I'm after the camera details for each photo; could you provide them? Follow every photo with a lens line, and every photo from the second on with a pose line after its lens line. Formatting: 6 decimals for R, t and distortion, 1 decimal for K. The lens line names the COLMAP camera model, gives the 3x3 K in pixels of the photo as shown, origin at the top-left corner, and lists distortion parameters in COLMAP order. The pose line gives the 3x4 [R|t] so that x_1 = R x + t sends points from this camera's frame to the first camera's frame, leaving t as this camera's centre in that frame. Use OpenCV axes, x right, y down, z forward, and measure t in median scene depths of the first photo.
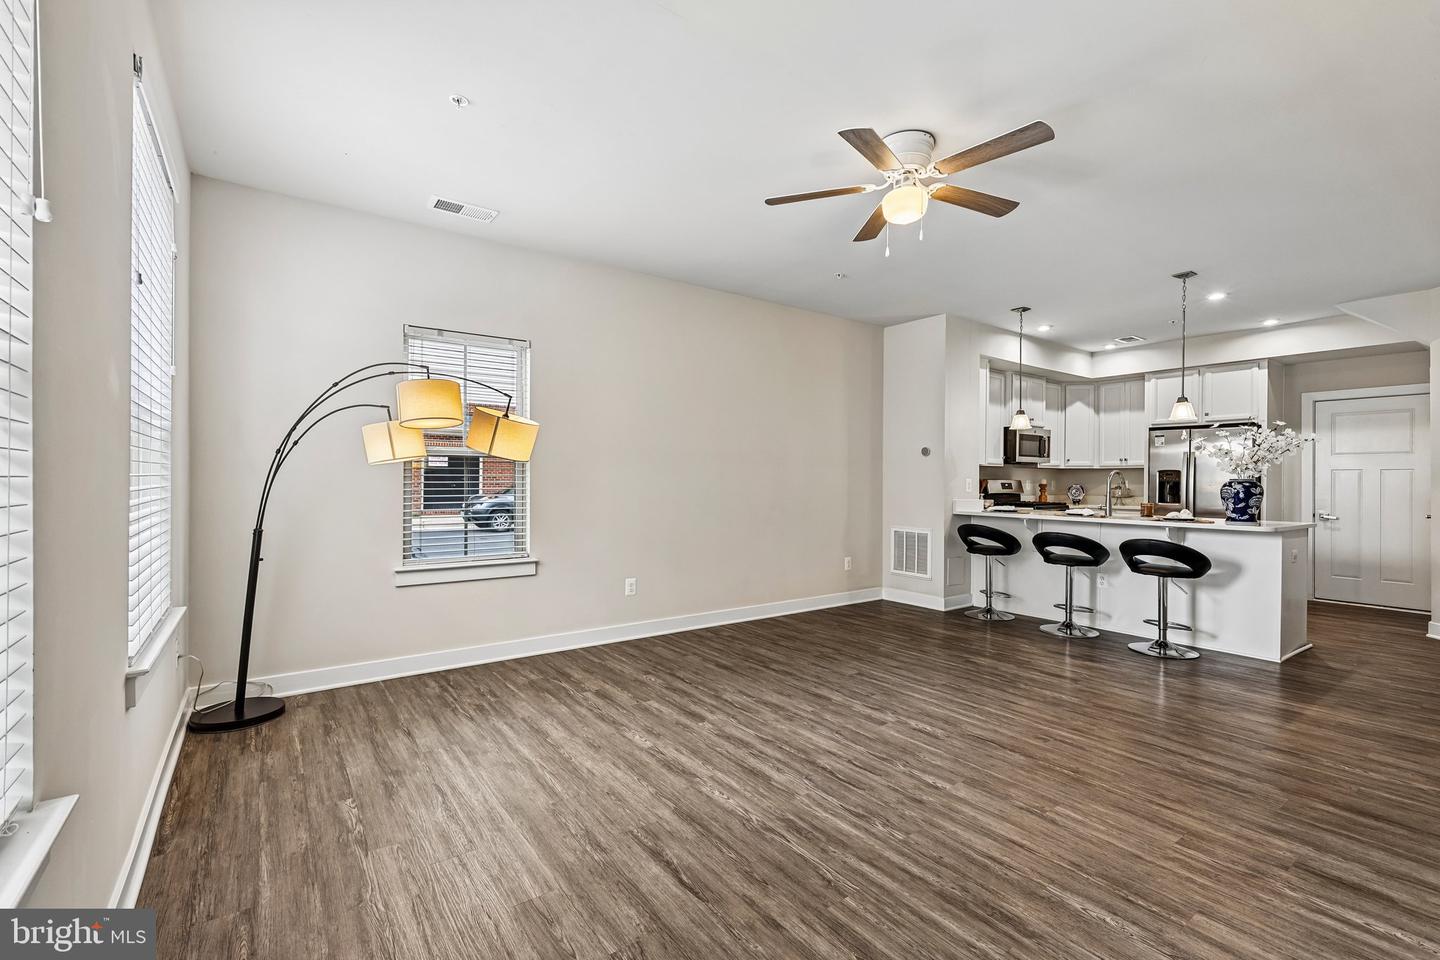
lens RADIAL K [[628.5, 0, 718.1], [0, 628.5, 476.4], [0, 0, 1]] dist [-0.001747, -0.000096]
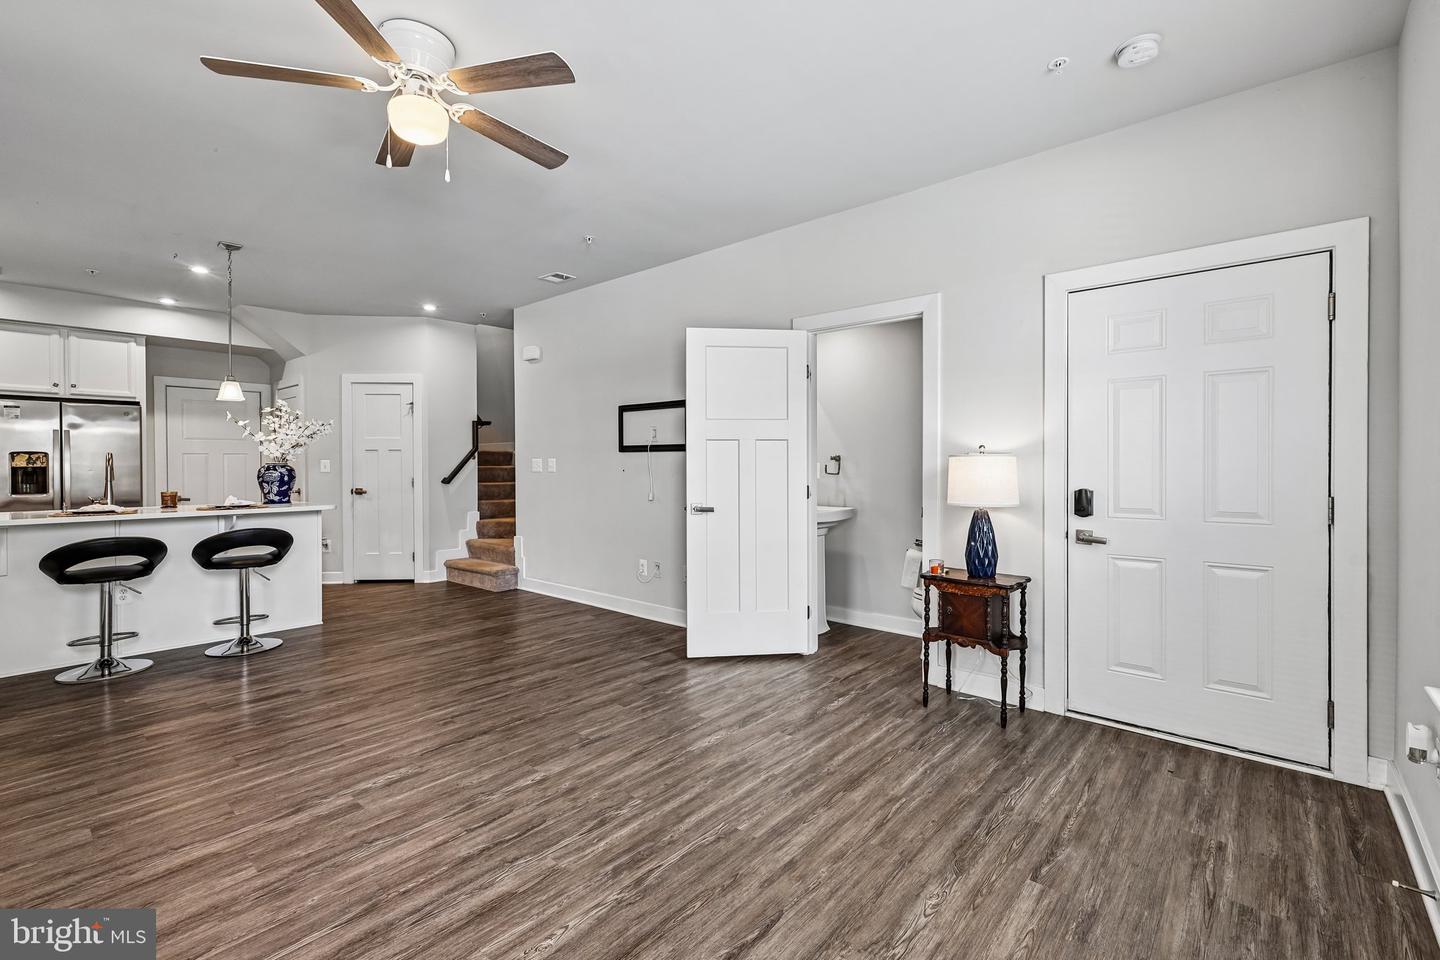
lens RADIAL K [[638.2, 0, 721.7], [0, 638.2, 469.1], [0, 0, 1]] dist [-0.001056, -0.000351]
pose [[-0.230222, -0.014768, 0.973026, -0.522233], [-0.000731, 0.999887, 0.015003, -0.002893], [-0.973138, 0.002743, -0.230206, 0.739164]]
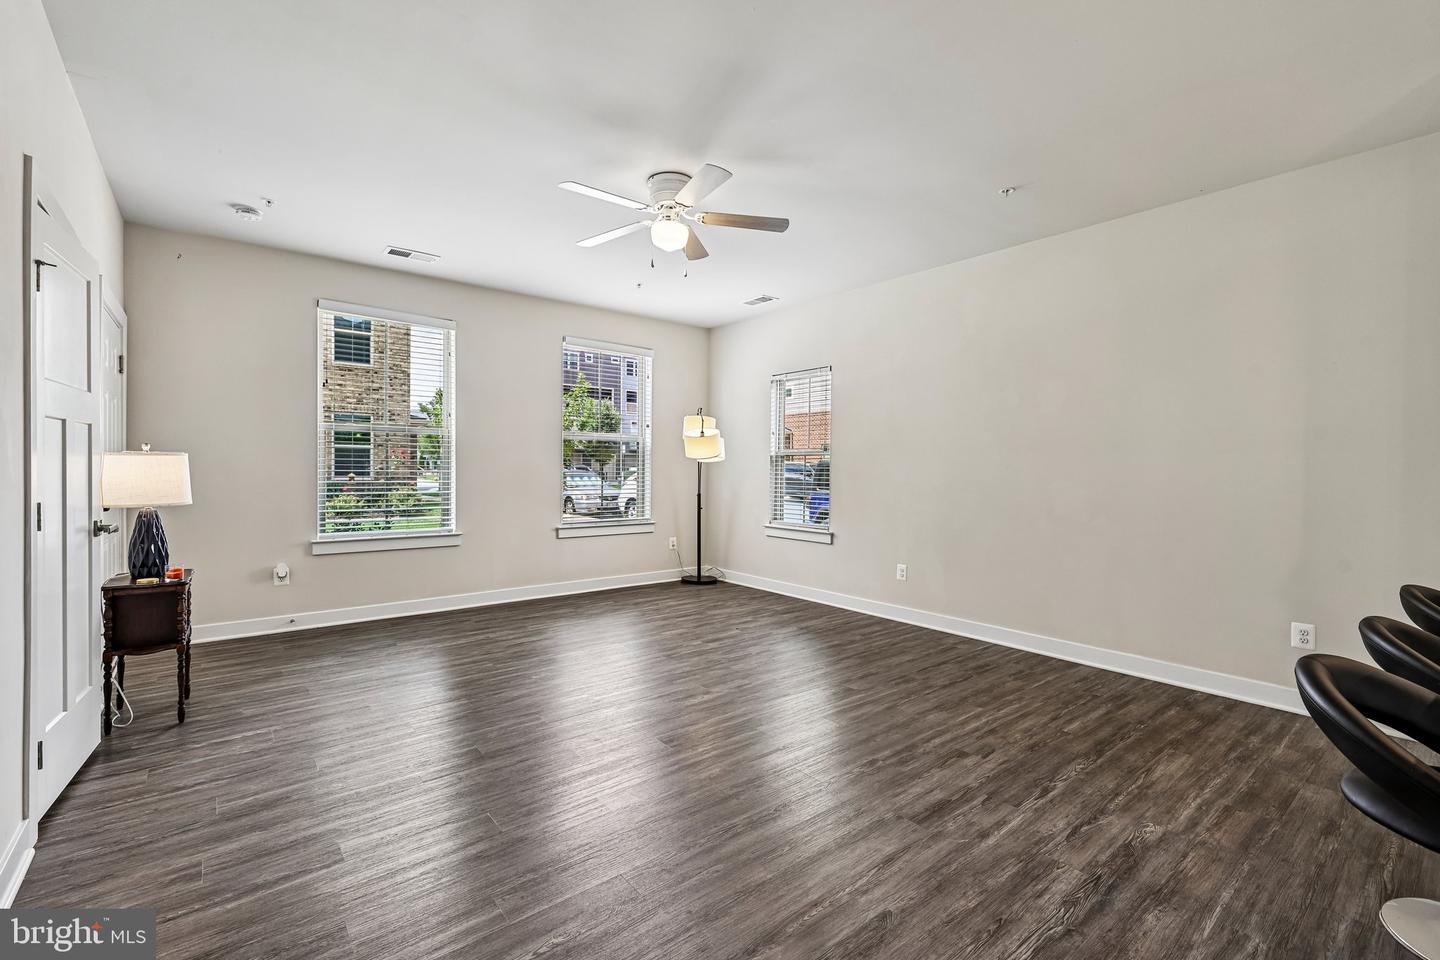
lens RADIAL K [[628.5, 0, 718.1], [0, 628.5, 476.4], [0, 0, 1]] dist [-0.001747, -0.000096]
pose [[0.054731, 0.007892, -0.998470, 1.337522], [-0.005934, 0.999954, 0.007578, 0.011117], [0.998483, 0.005511, 0.054776, 0.933669]]
